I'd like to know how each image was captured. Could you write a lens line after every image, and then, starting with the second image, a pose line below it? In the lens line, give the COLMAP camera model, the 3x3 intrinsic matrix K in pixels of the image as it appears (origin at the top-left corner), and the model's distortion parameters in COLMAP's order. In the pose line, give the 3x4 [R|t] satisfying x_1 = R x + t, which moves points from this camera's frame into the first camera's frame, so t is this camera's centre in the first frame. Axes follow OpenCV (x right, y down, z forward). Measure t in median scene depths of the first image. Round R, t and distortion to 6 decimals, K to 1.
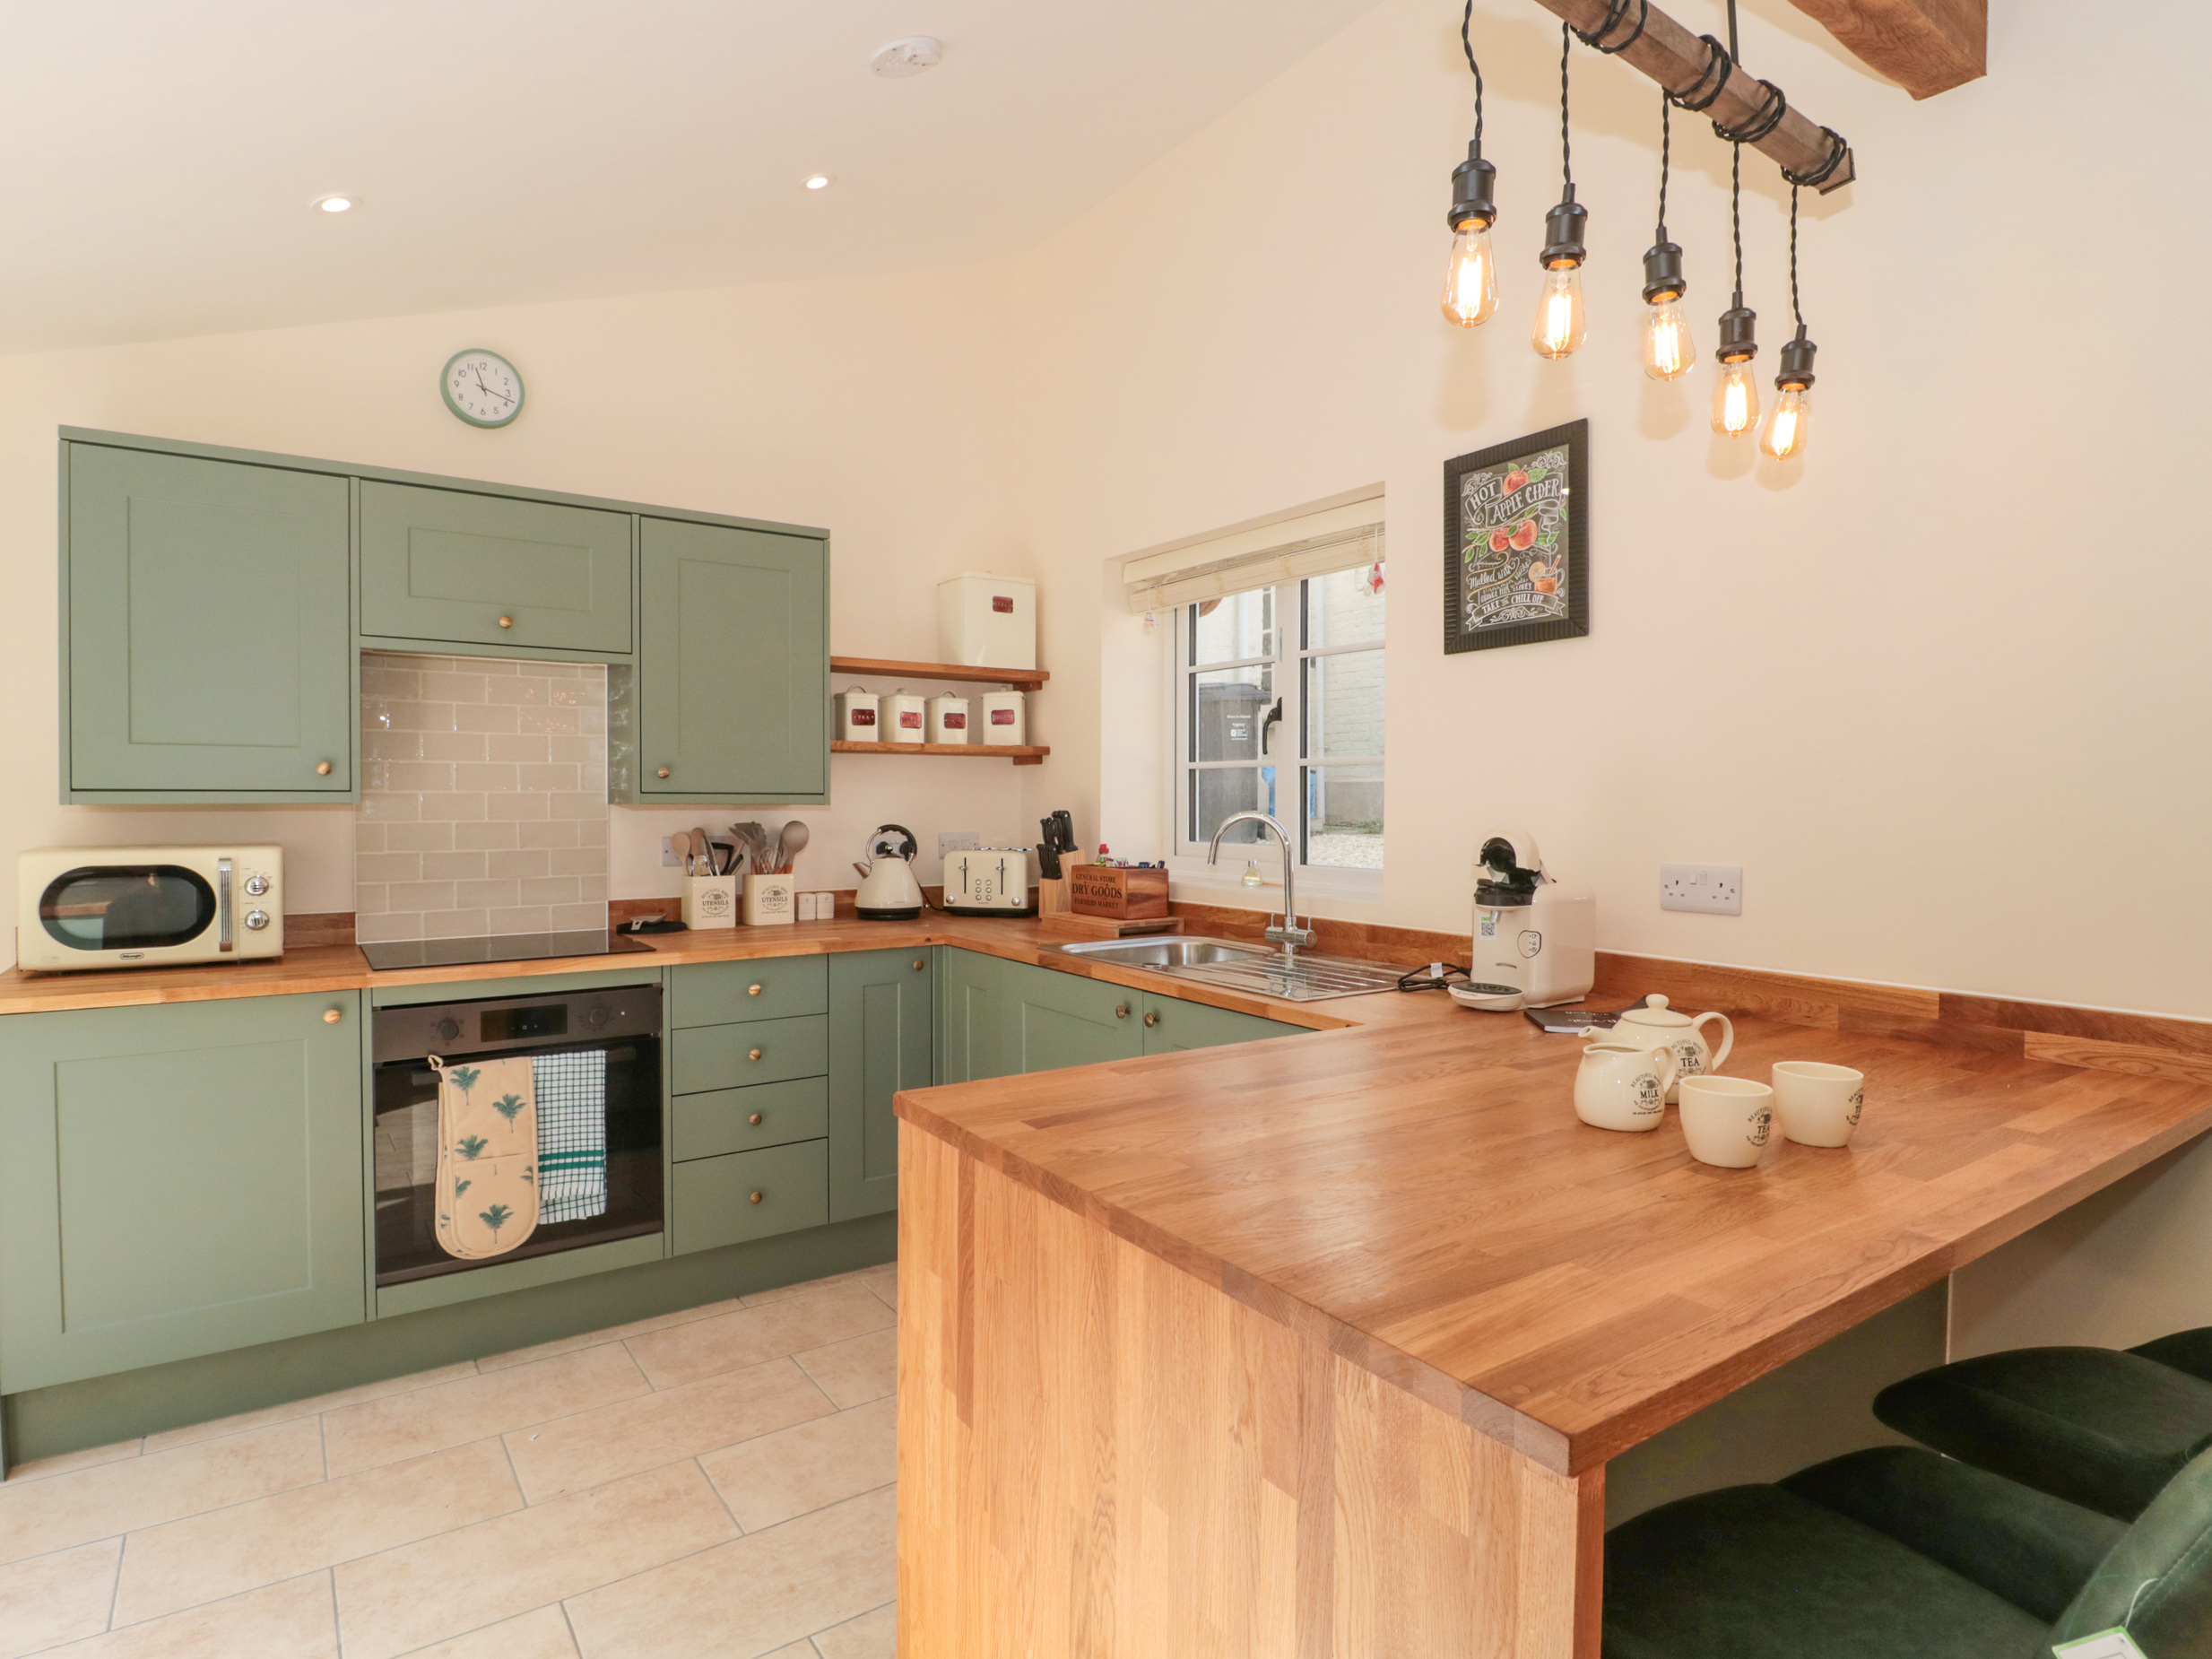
lens RADIAL K [[1178.5, 0, 1086.0], [0, 1178.5, 822.3], [0, 0, 1]] dist [-0.000259, -0.011657]
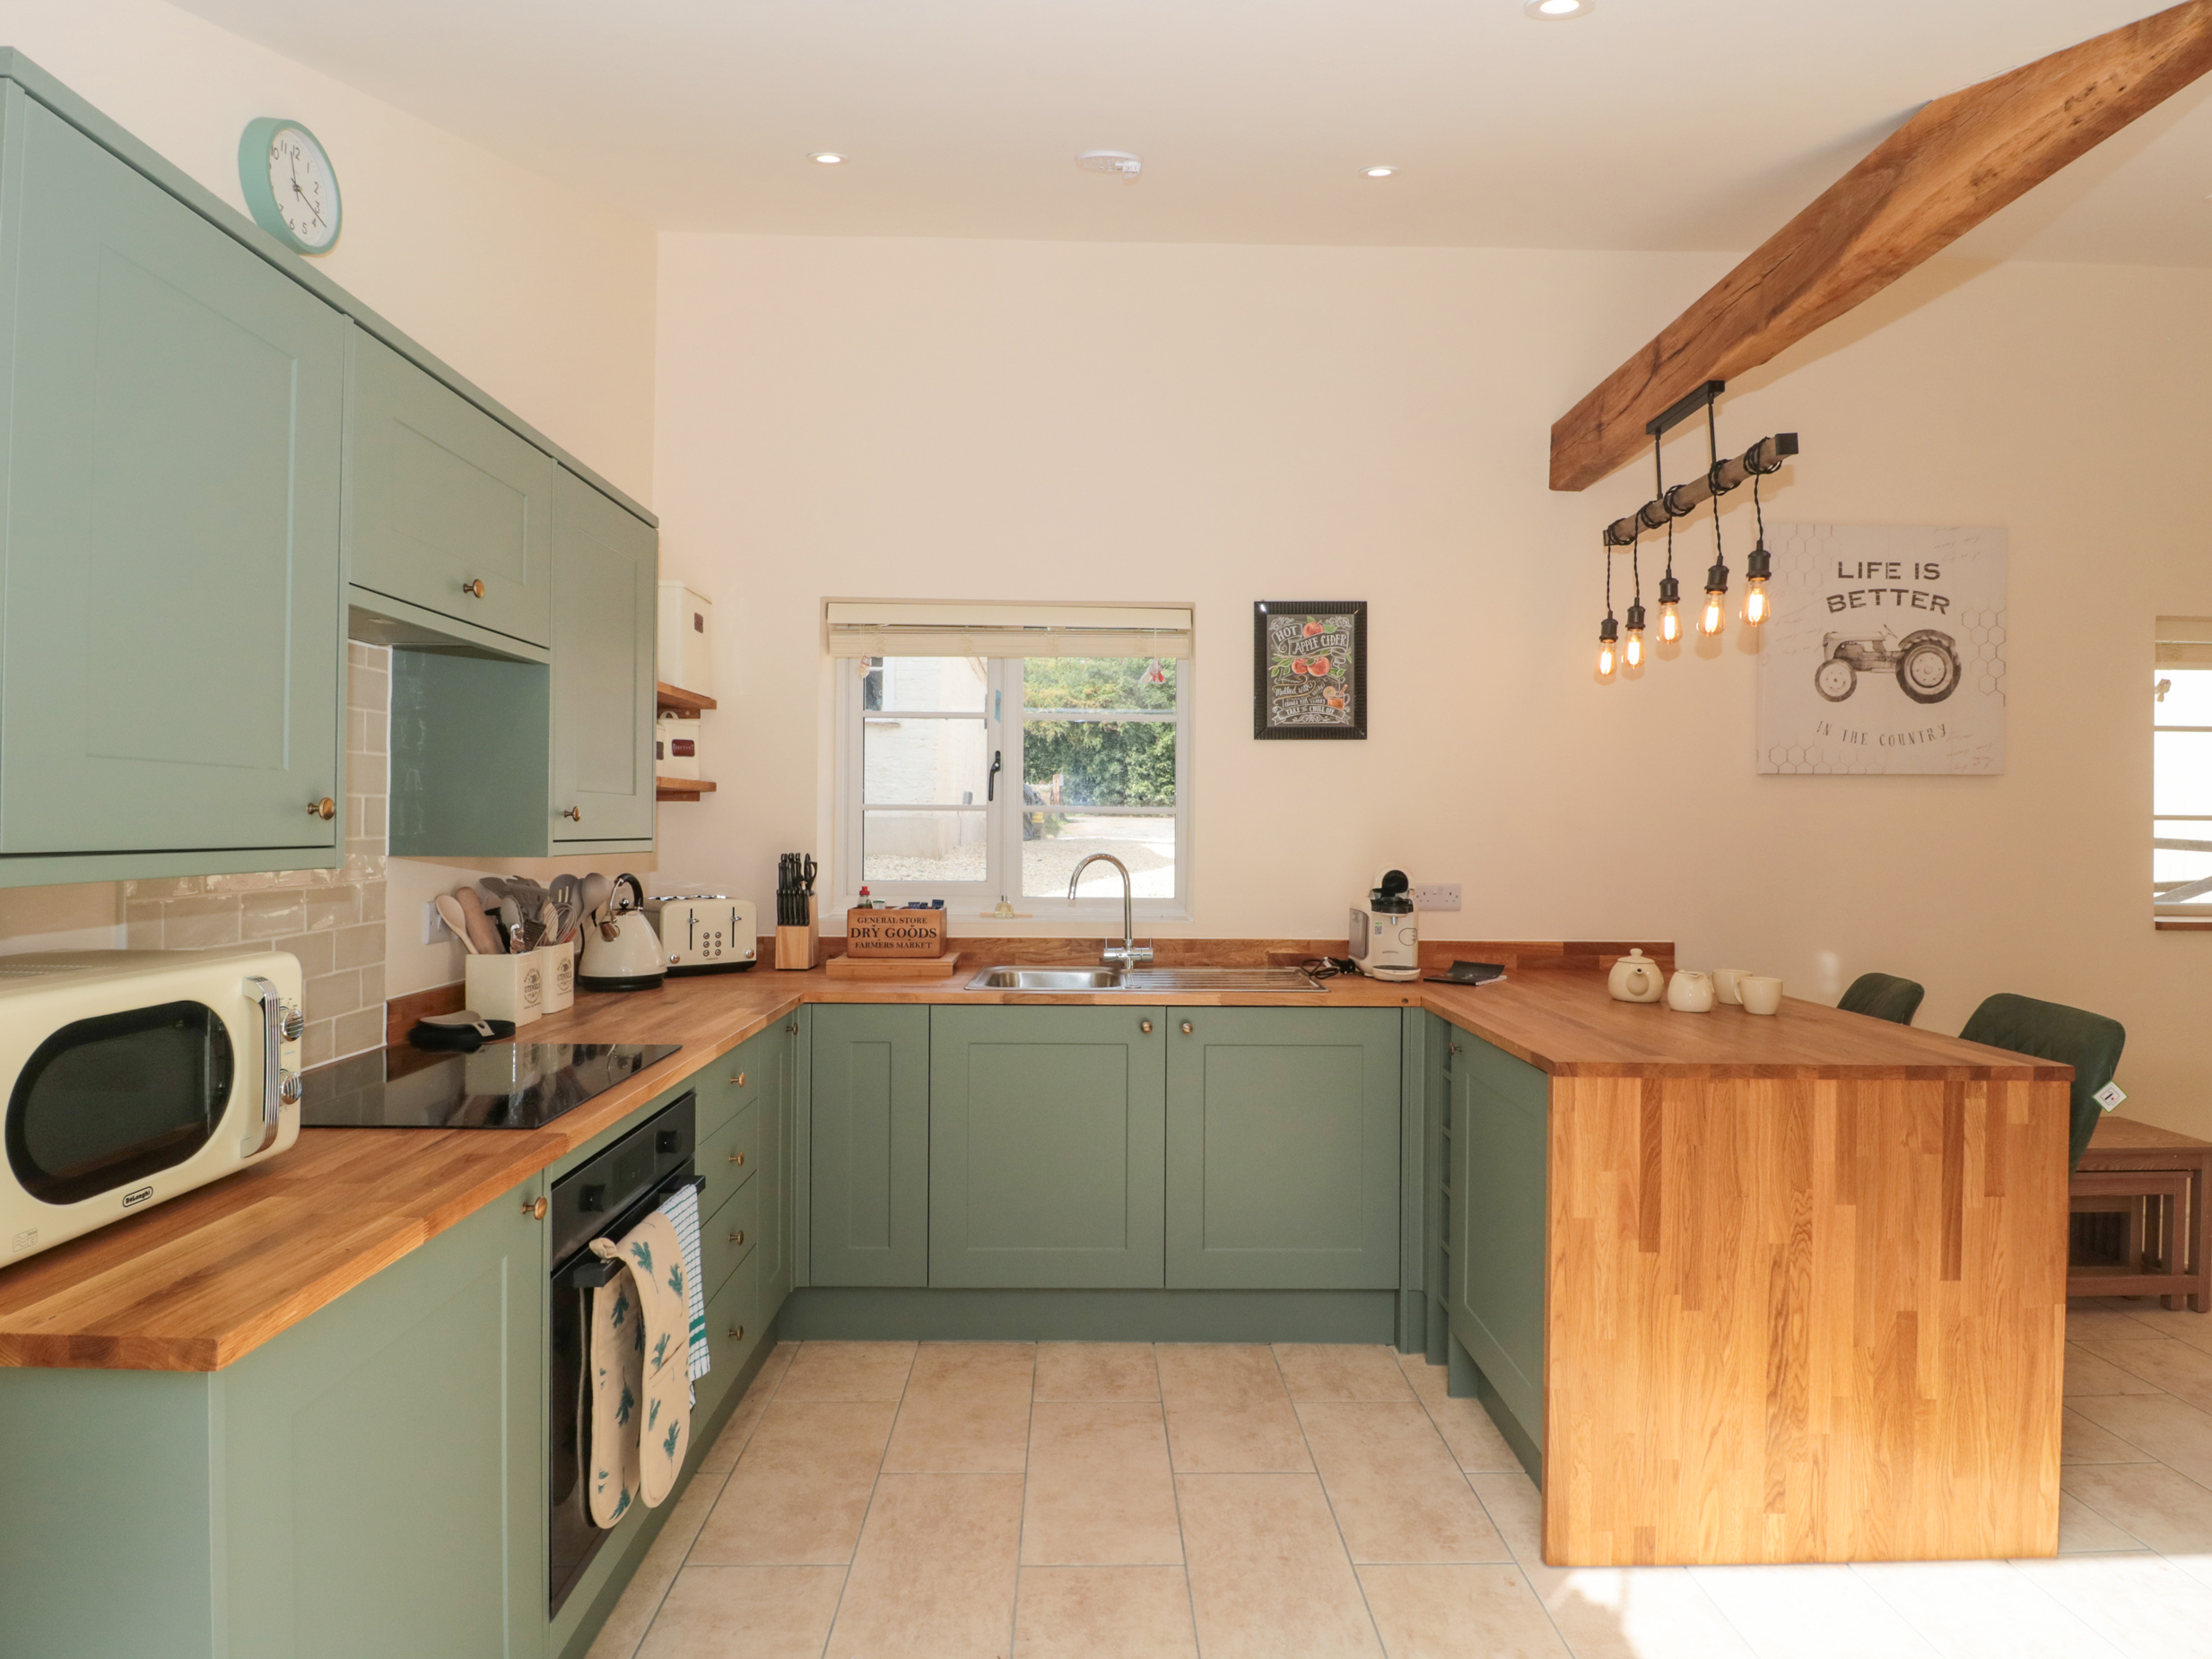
lens RADIAL K [[1178.3, 0, 1102.1], [0, 1178.3, 820.0], [0, 0, 1]] dist [-0.000259, -0.011657]
pose [[0.552719, 0.006260, 0.833344, -0.864242], [0.010543, 0.999839, -0.014503, -0.025849], [-0.833301, 0.016802, 0.552565, 0.344042]]
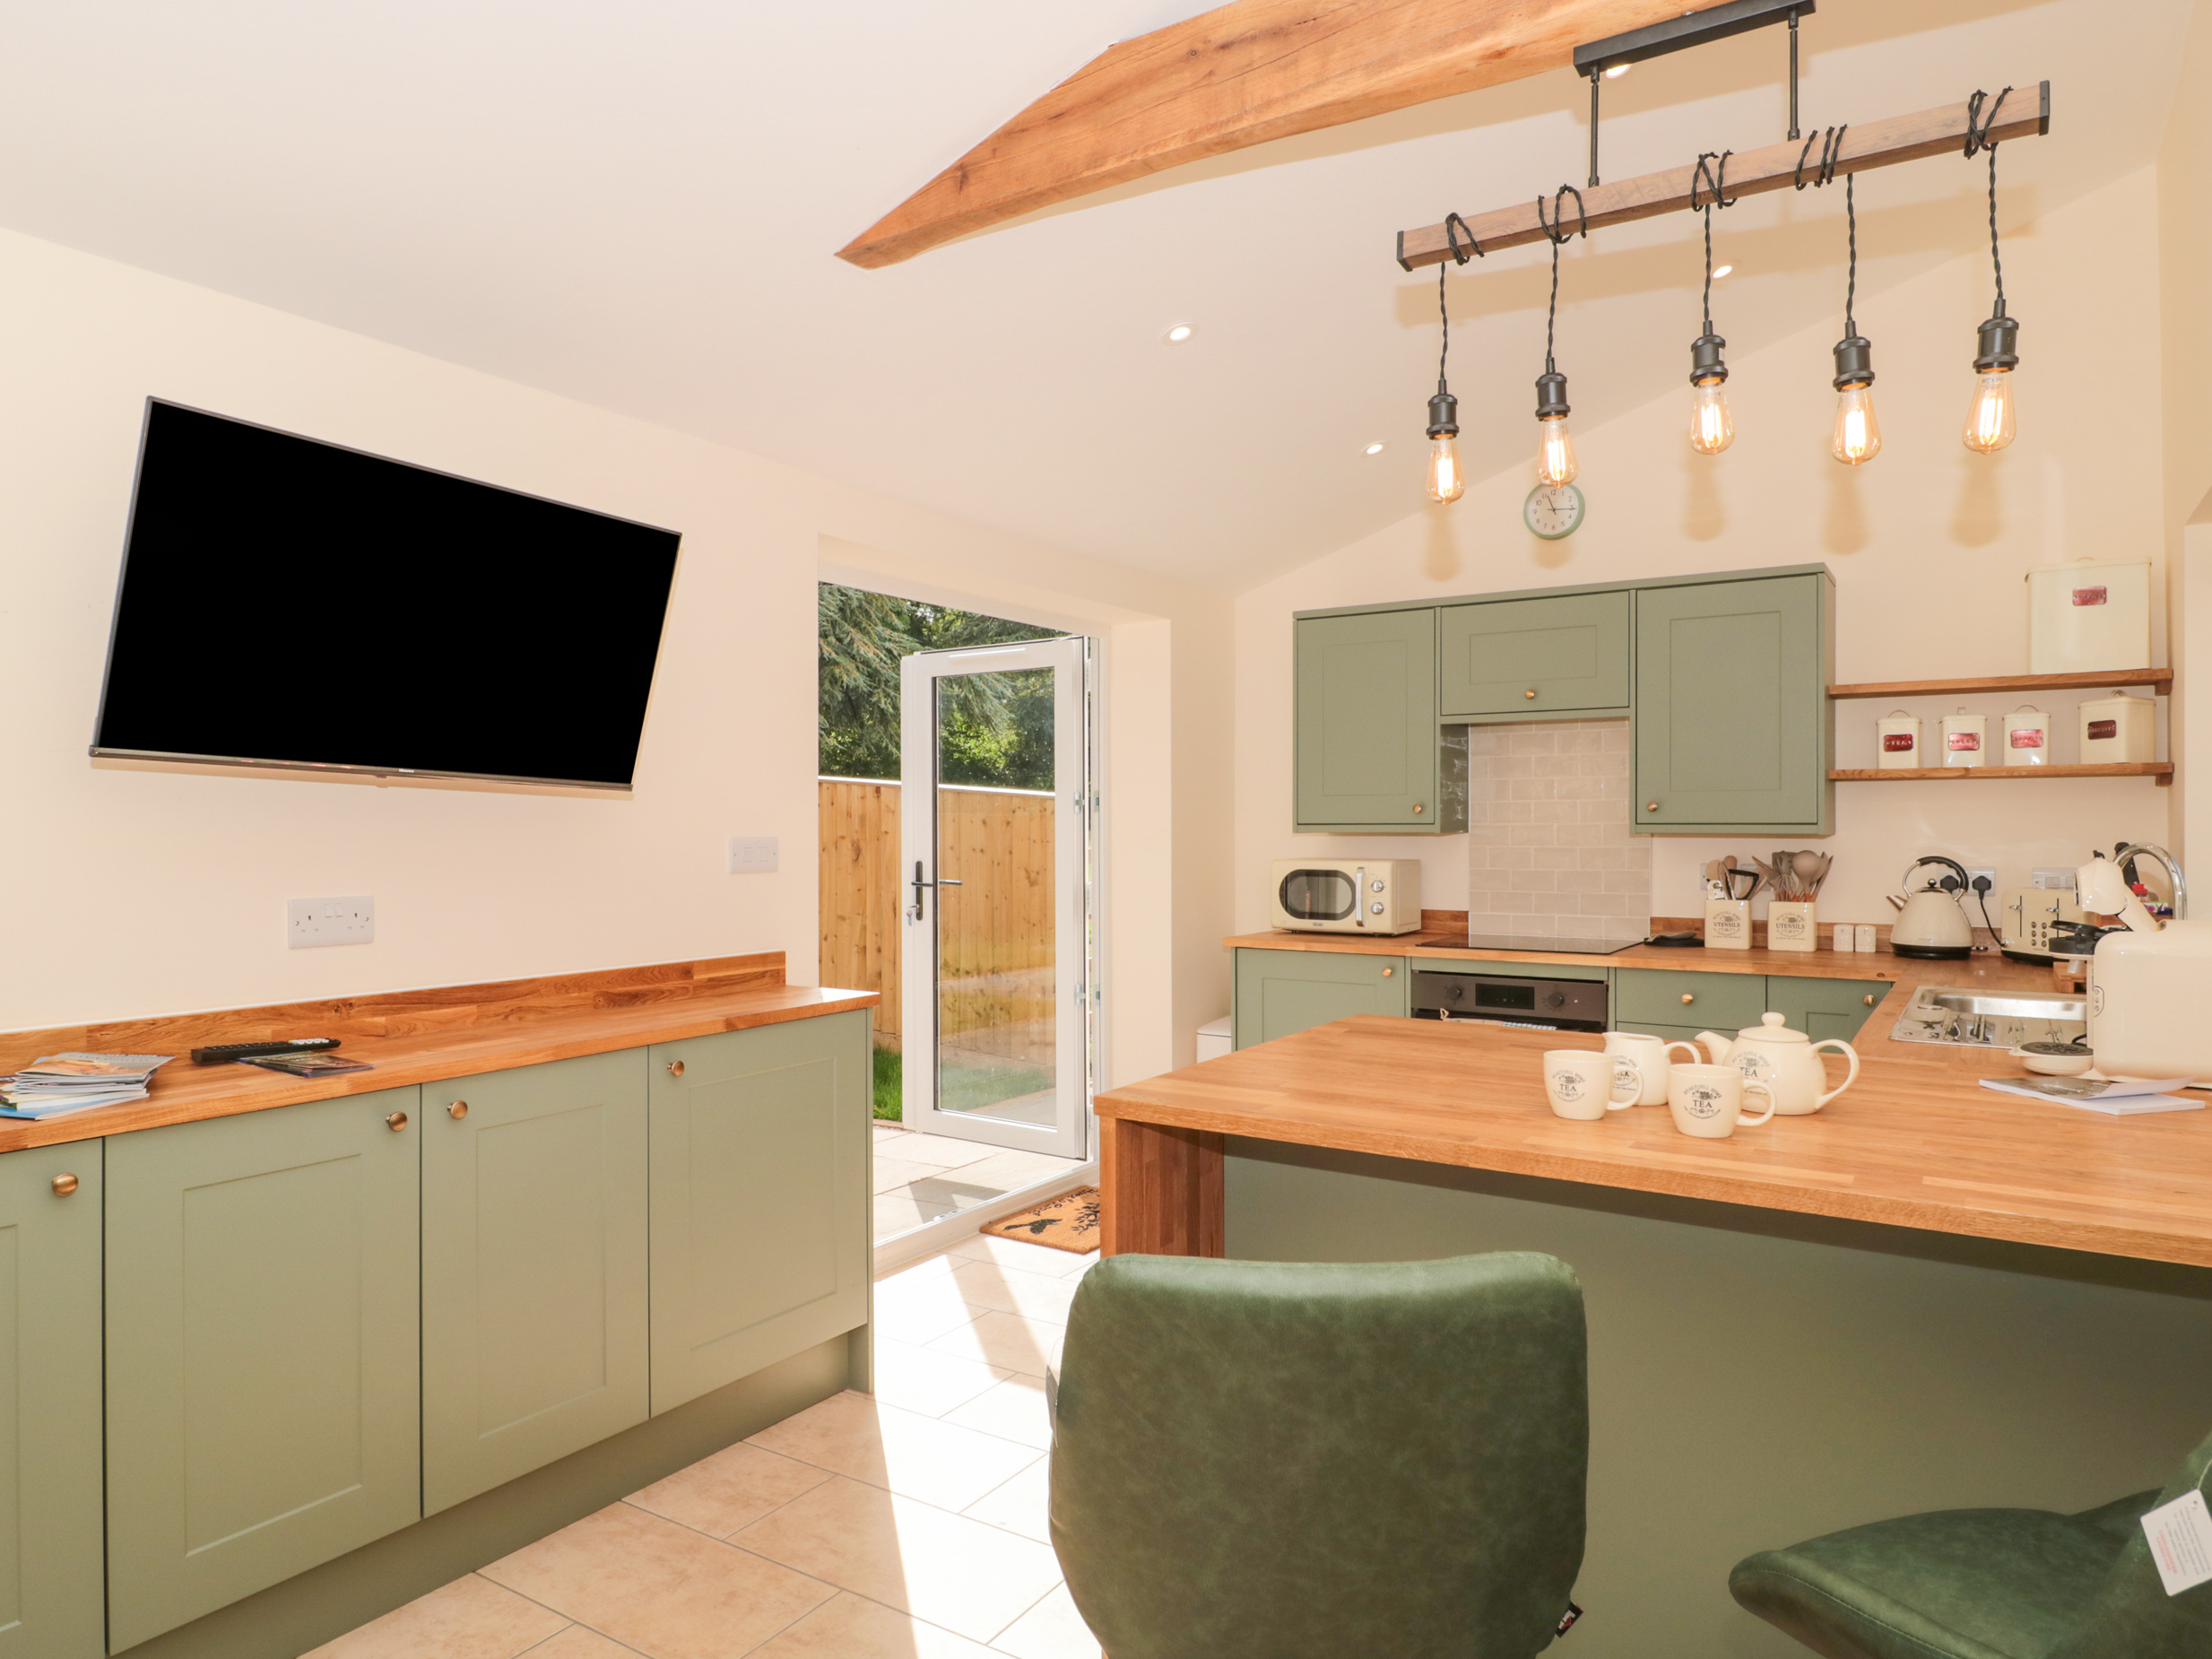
lens RADIAL K [[1383.7, 0, 1143.0], [0, 1383.7, 825.5], [0, 0, 1]] dist [0.011656, 0.000977]
pose [[0.399395, -0.004224, -0.916769, 0.760441], [-0.015687, 0.999812, -0.011440, -0.000083], [0.916645, 0.018950, 0.399254, -0.009471]]
